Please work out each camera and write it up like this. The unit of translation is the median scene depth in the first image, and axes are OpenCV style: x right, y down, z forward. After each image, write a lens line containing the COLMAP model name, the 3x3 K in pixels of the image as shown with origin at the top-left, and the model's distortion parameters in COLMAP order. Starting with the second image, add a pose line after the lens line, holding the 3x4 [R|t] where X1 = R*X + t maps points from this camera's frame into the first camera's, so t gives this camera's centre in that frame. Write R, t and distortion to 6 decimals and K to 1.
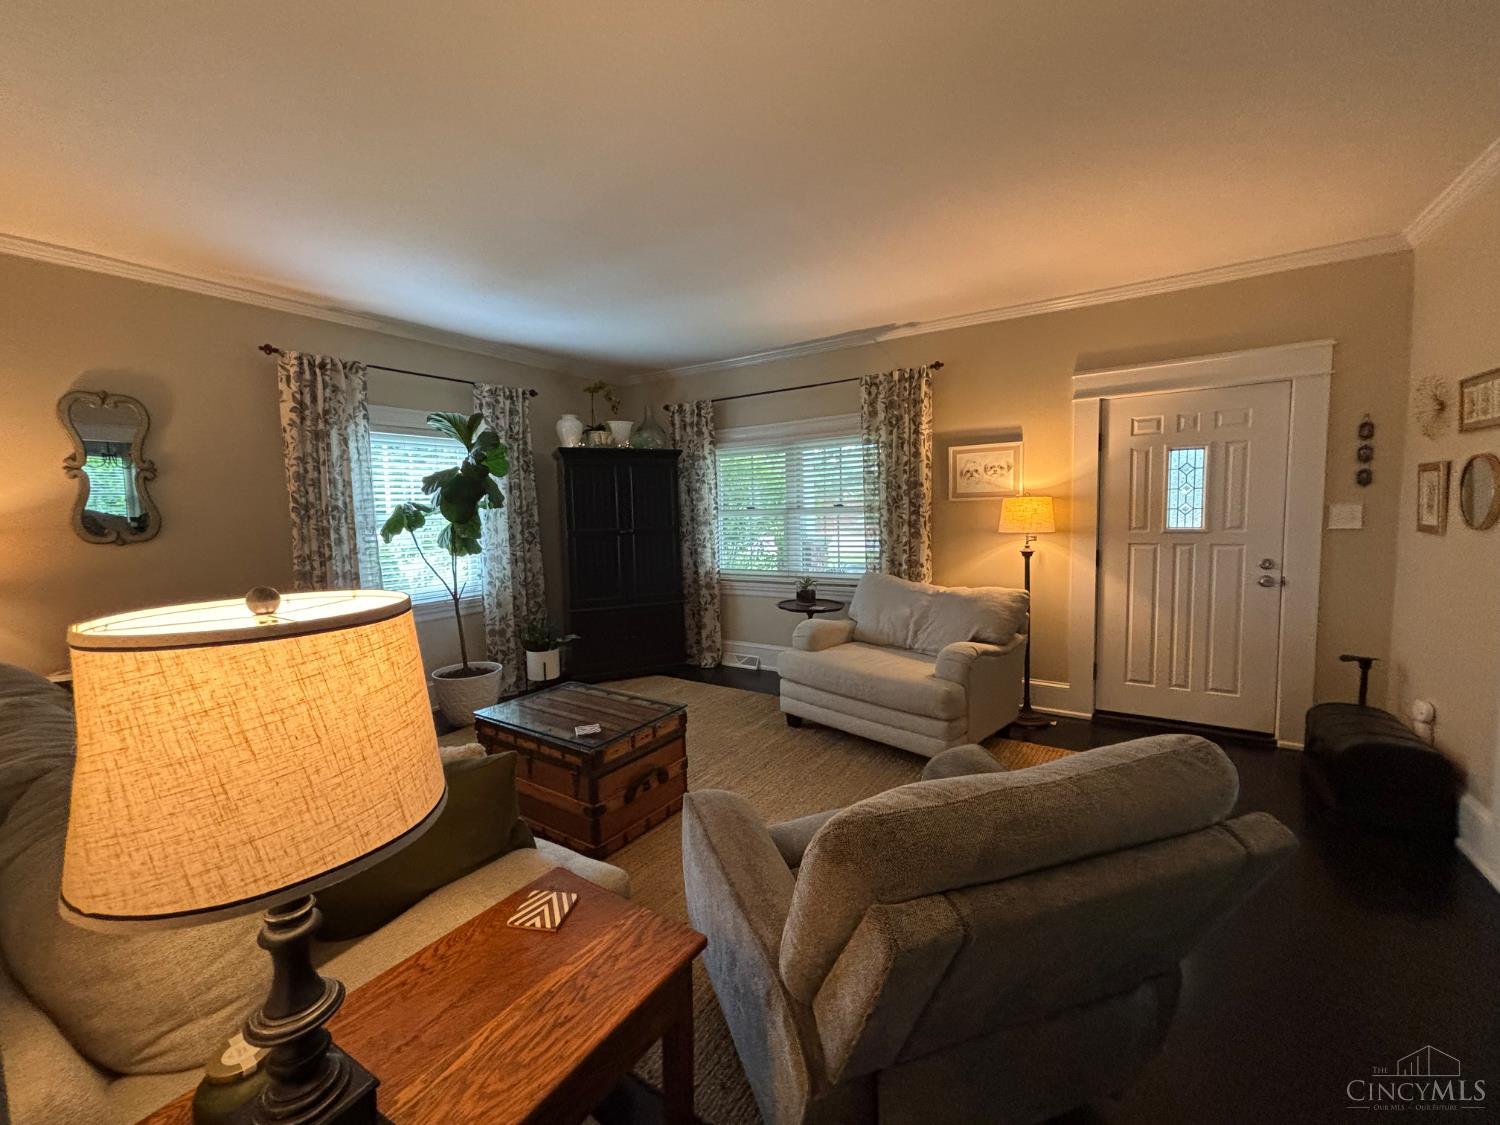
lens RADIAL K [[604.7, 0, 741.4], [0, 604.7, 561.2], [0, 0, 1]] dist [-0.000002, 0.000126]
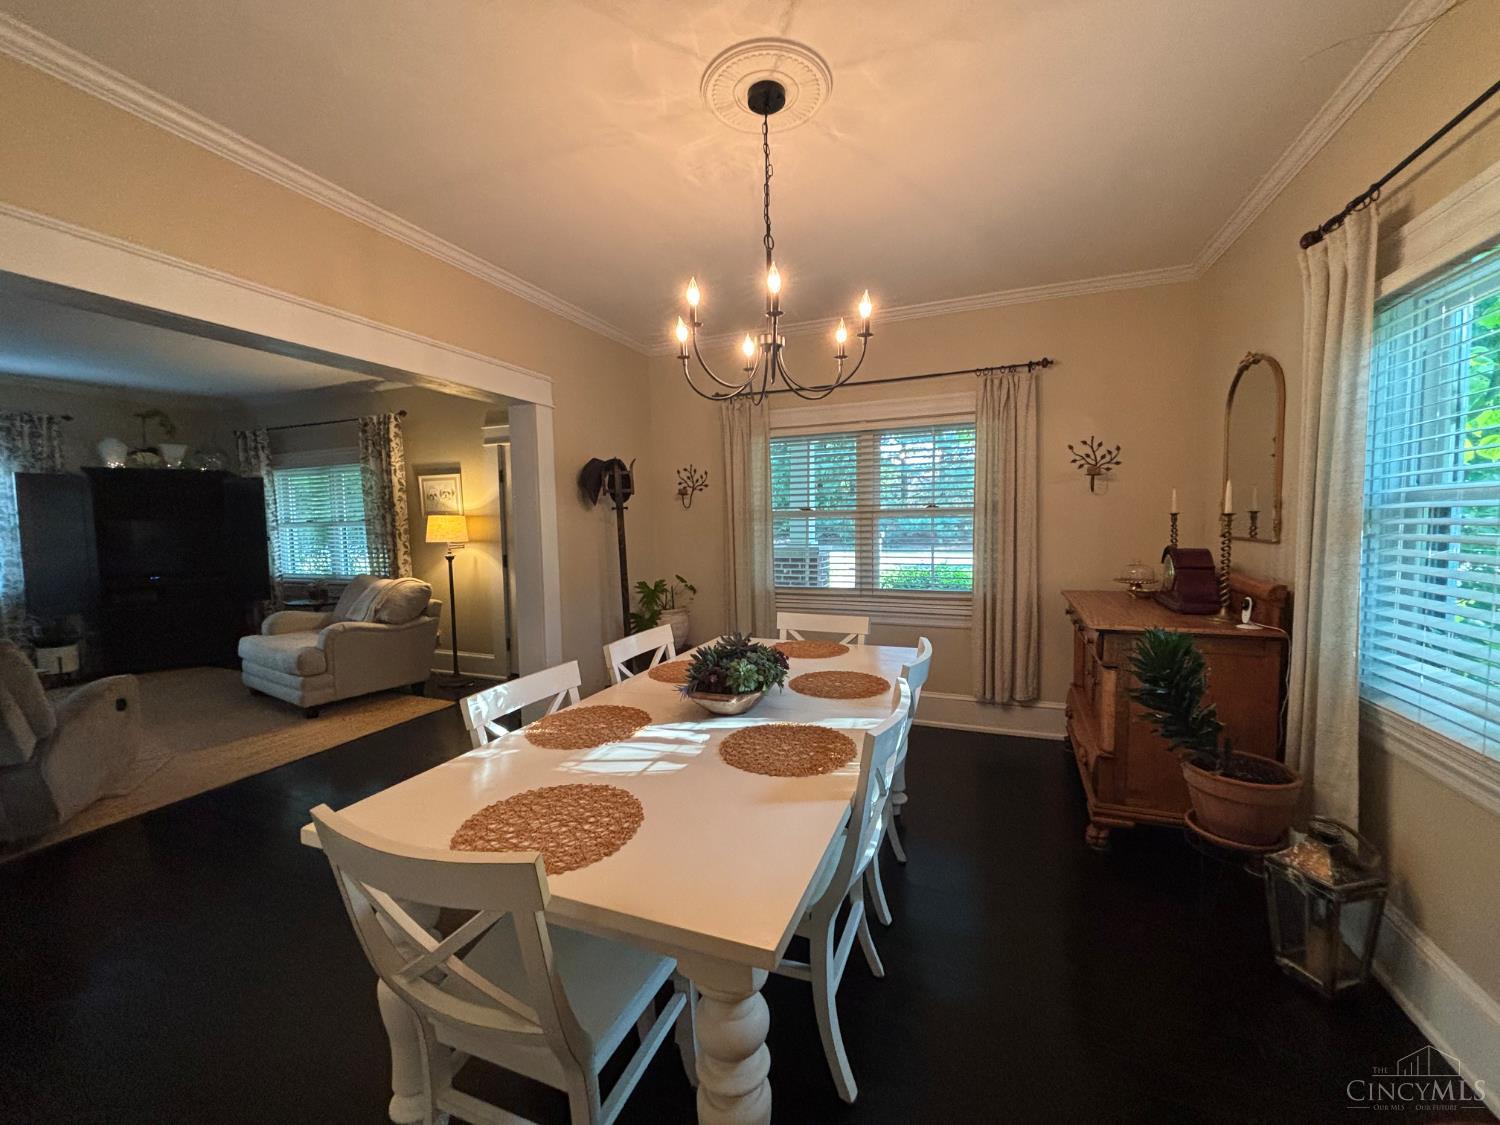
lens RADIAL K [[604.7, 0, 741.4], [0, 604.7, 561.2], [0, 0, 1]] dist [-0.000002, 0.000126]
pose [[0.979502, -0.005443, 0.201360, 0.753901], [0.008581, 0.999855, -0.014712, 0.018492], [-0.201251, 0.016138, 0.979407, -0.401212]]
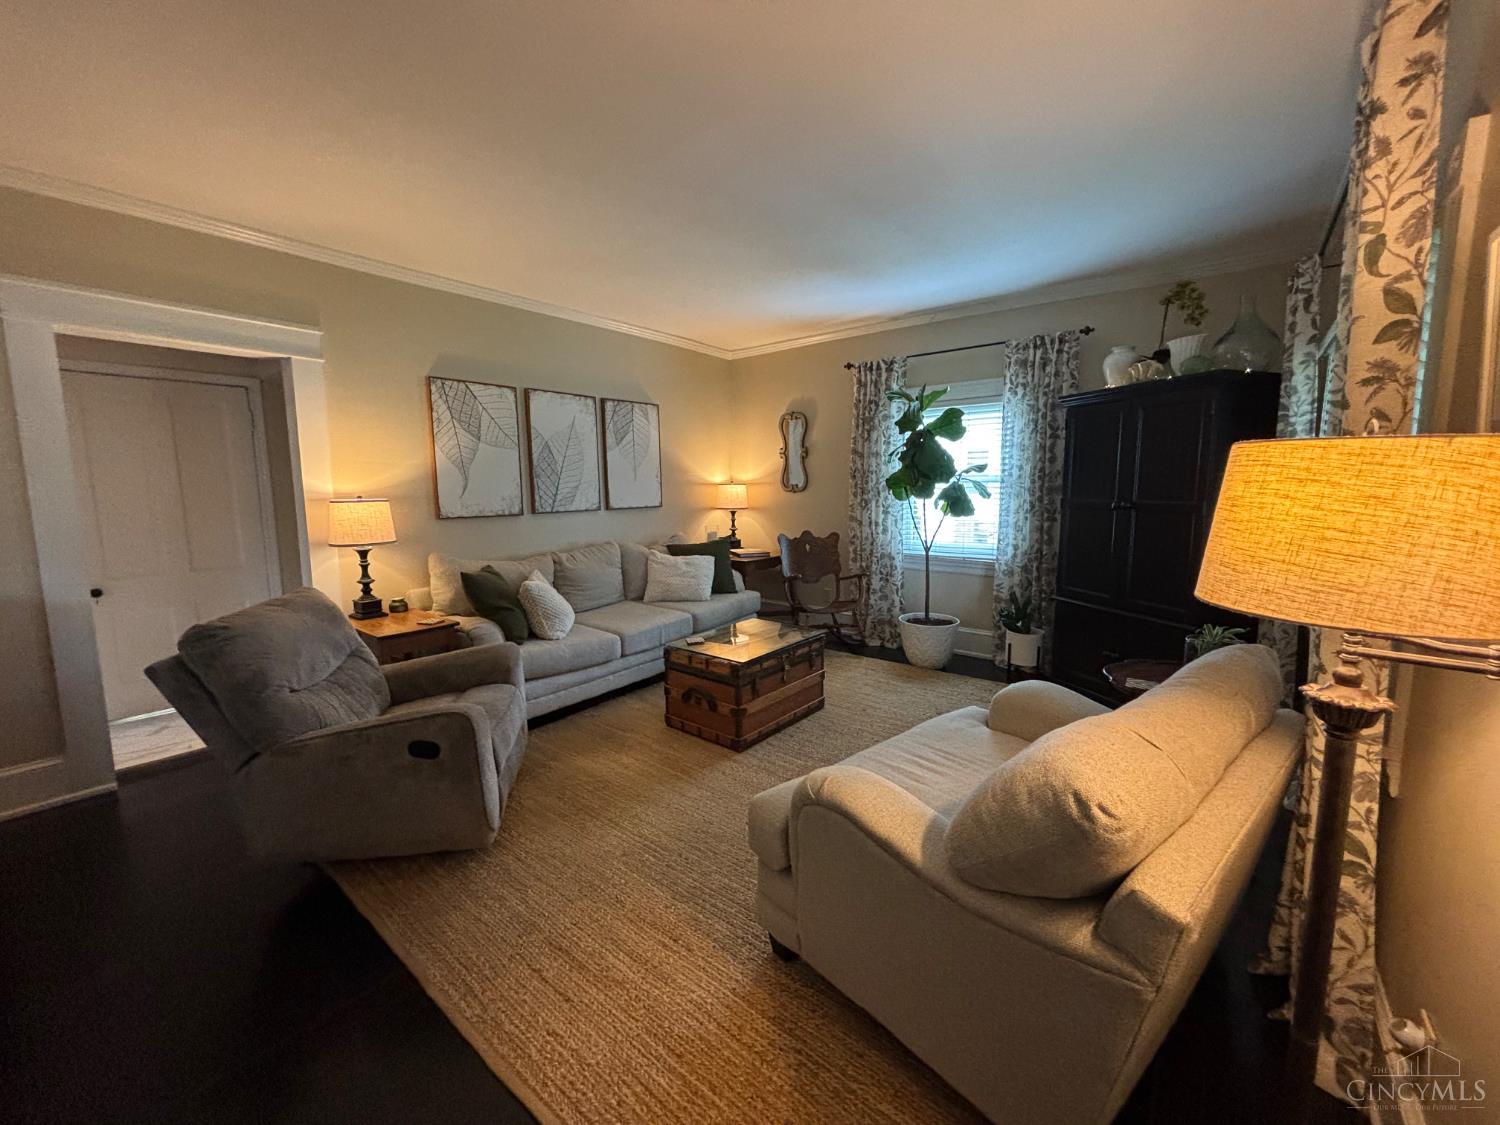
lens RADIAL K [[604.7, 0, 741.4], [0, 604.7, 561.2], [0, 0, 1]] dist [-0.000002, 0.000126]
pose [[-0.089598, 0.146898, -0.985085, 0.634158], [-0.078002, 0.984990, 0.153979, -0.068554], [0.992919, 0.090635, -0.076795, 0.722778]]
